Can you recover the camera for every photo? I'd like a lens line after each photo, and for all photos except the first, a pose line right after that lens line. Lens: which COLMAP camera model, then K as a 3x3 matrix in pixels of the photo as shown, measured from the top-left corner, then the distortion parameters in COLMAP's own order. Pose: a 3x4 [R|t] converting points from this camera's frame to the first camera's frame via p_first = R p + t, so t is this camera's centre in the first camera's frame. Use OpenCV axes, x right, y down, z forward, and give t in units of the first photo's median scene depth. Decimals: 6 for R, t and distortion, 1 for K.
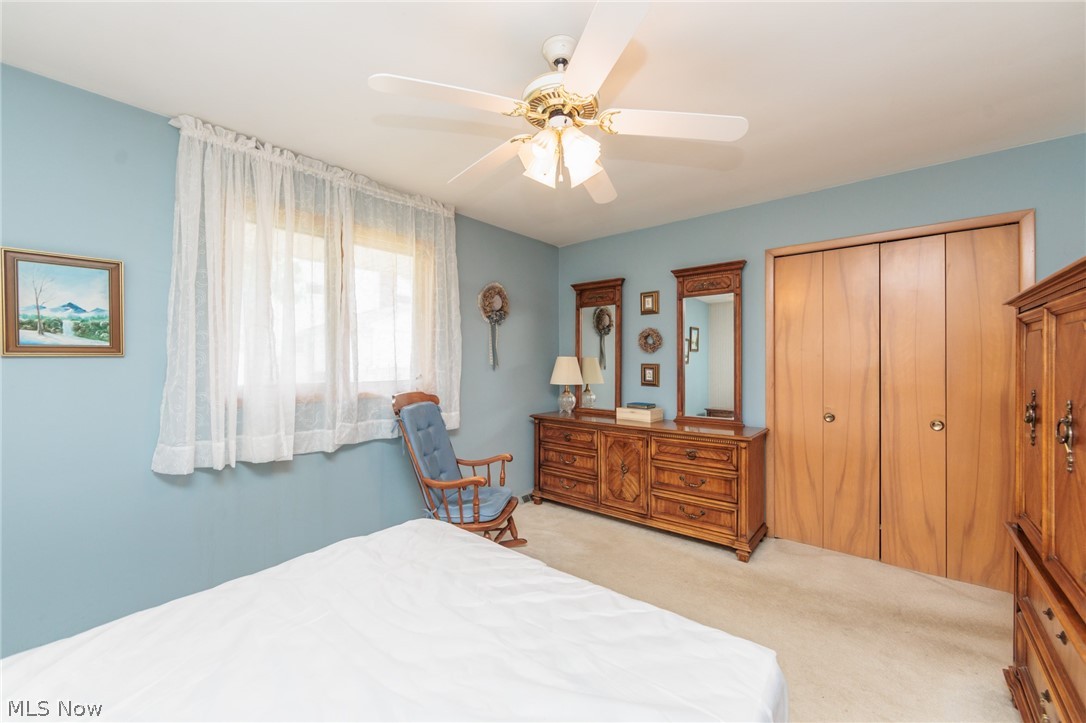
lens RADIAL K [[433.2, 0, 541.0], [0, 433.2, 359.0], [0, 0, 1]] dist [-0.001032, -0.001139]
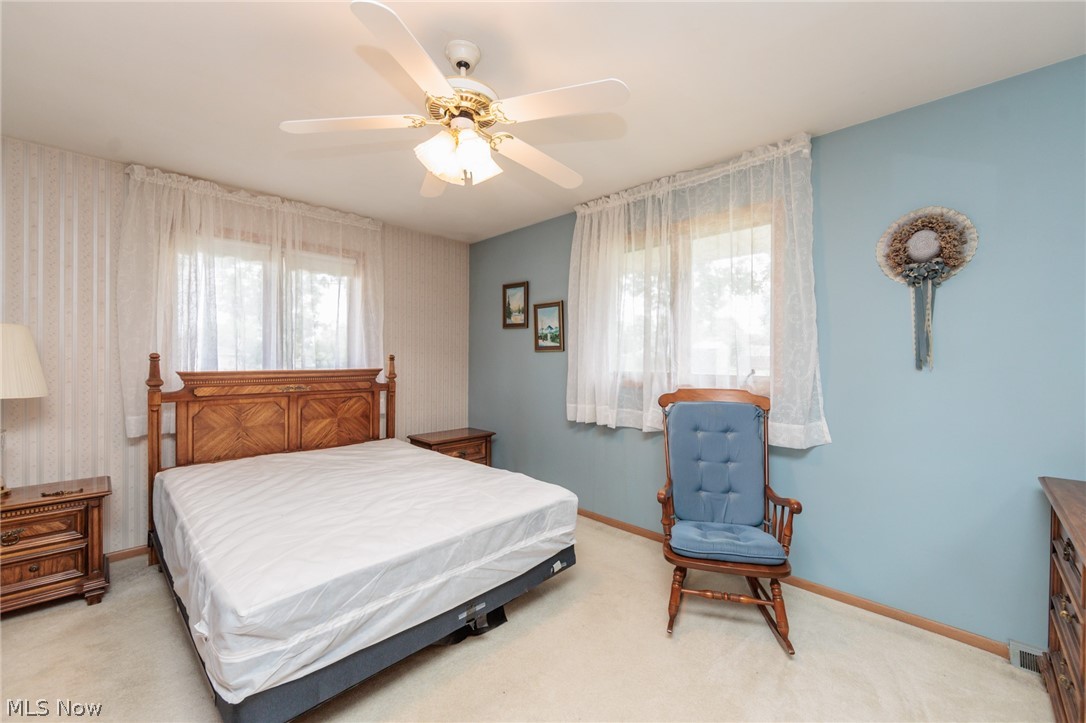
lens RADIAL K [[433.2, 0, 540.0], [0, 433.2, 360.6], [0, 0, 1]] dist [-0.001032, -0.001139]
pose [[-0.075487, 0.003448, -0.997141, 0.771545], [-0.001703, 0.999992, 0.003586, 0.023400], [0.997145, 0.001969, -0.075480, 0.905198]]
